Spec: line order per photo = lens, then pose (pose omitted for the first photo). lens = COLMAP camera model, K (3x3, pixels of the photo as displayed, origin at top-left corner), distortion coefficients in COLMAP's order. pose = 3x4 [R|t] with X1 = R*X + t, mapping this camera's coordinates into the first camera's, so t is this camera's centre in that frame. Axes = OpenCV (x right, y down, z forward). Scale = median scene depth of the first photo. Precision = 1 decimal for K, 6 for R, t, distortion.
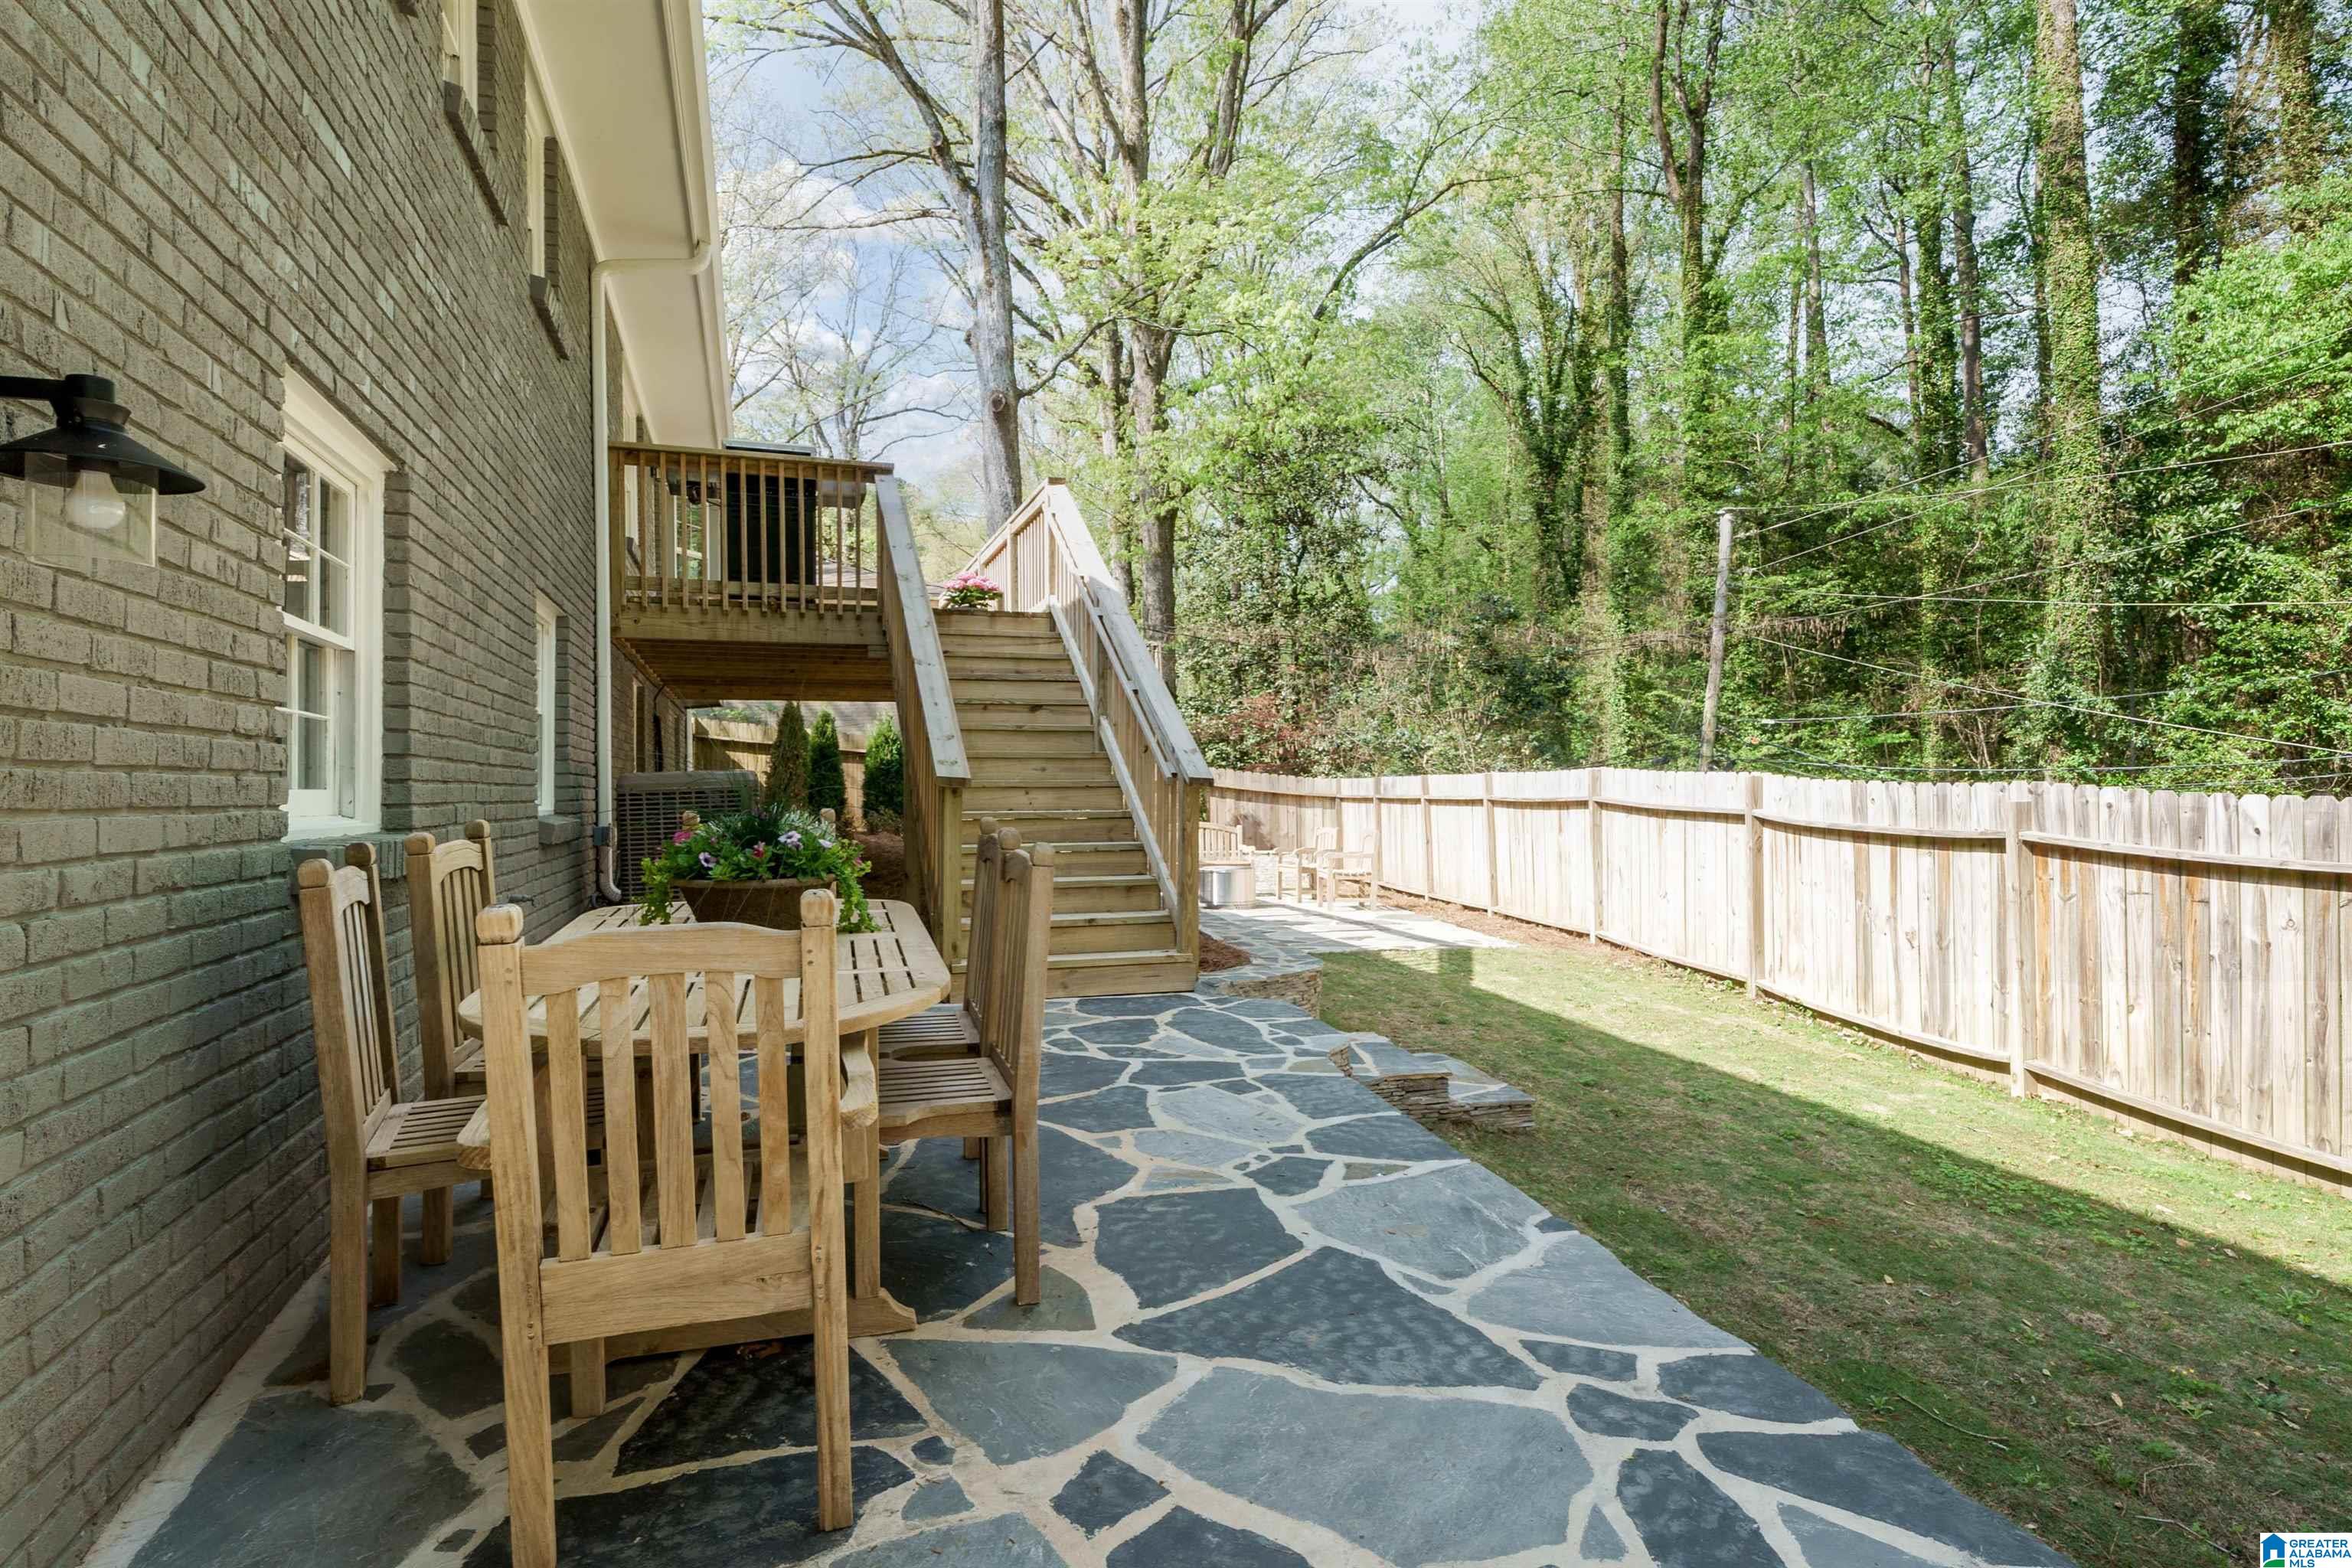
lens RADIAL K [[1246.1, 0, 1176.0], [0, 1246.1, 784.0], [0, 0, 1]] dist [-0.001120, -0.000250]
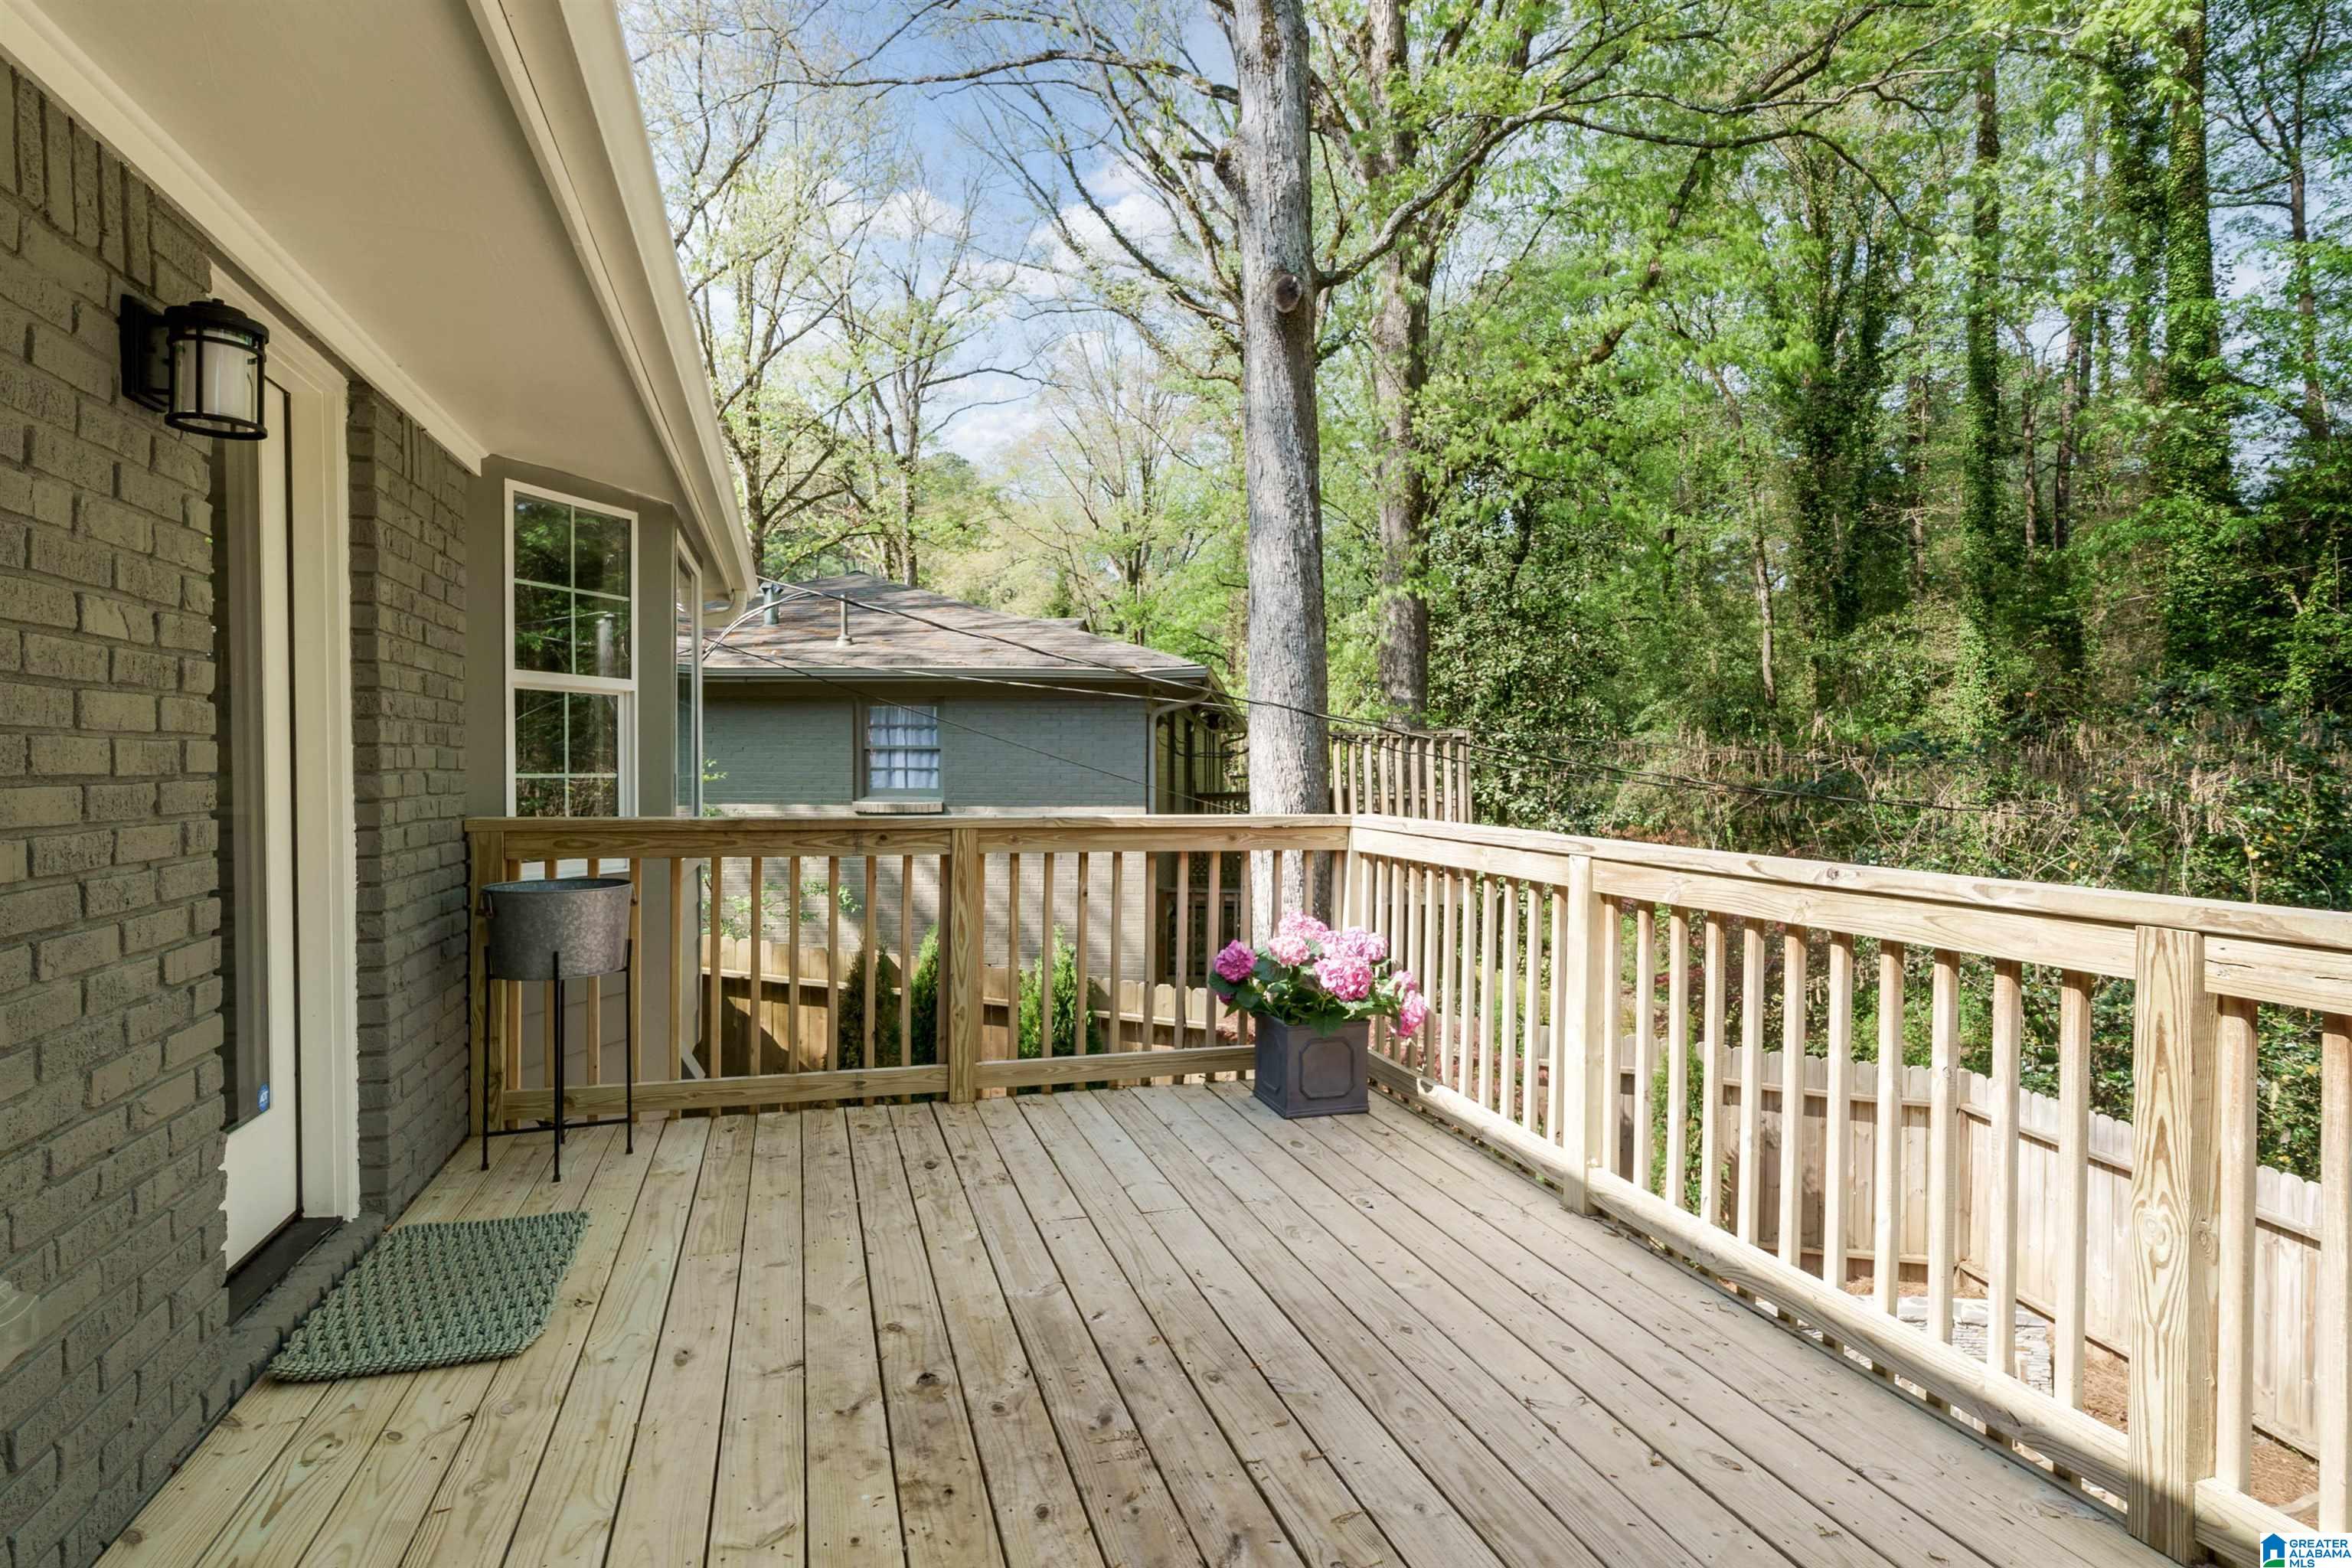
lens RADIAL K [[1246.1, 0, 1176.0], [0, 1246.1, 784.0], [0, 0, 1]] dist [-0.001120, -0.000250]
pose [[0.999474, 0.013428, -0.029506, -0.065402], [-0.012921, 0.999767, 0.017309, -0.046350], [0.029732, -0.016918, 0.999415, 0.194294]]
